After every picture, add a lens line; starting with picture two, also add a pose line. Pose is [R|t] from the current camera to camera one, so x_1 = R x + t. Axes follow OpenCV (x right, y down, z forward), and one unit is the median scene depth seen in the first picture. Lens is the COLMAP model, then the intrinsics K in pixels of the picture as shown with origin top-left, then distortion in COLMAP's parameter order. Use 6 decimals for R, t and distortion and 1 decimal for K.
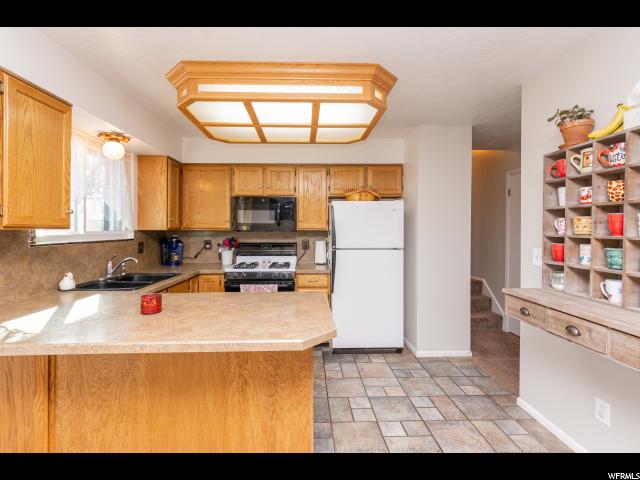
lens RADIAL K [[303.9, 0, 318.1], [0, 303.9, 229.6], [0, 0, 1]] dist [0.000251, -0.000157]
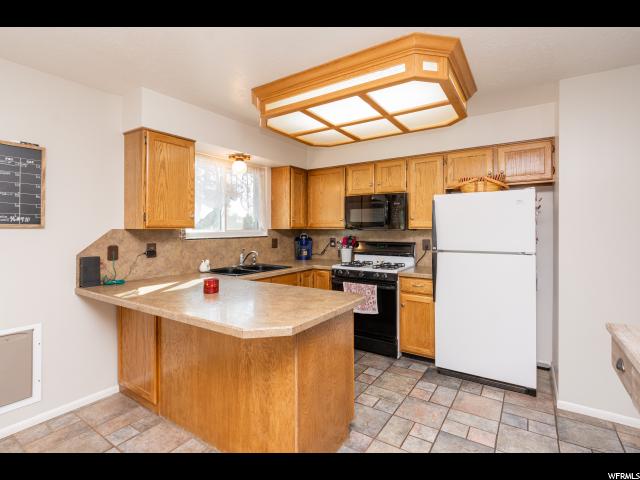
lens RADIAL K [[314.9, 0, 320.3], [0, 314.9, 225.3], [0, 0, 1]] dist [-0.012446, -0.000304]
pose [[0.812204, -0.008822, -0.583307, 0.299145], [0.002855, 0.999934, -0.011147, 0.001351], [0.583366, 0.007389, 0.812176, 0.086366]]
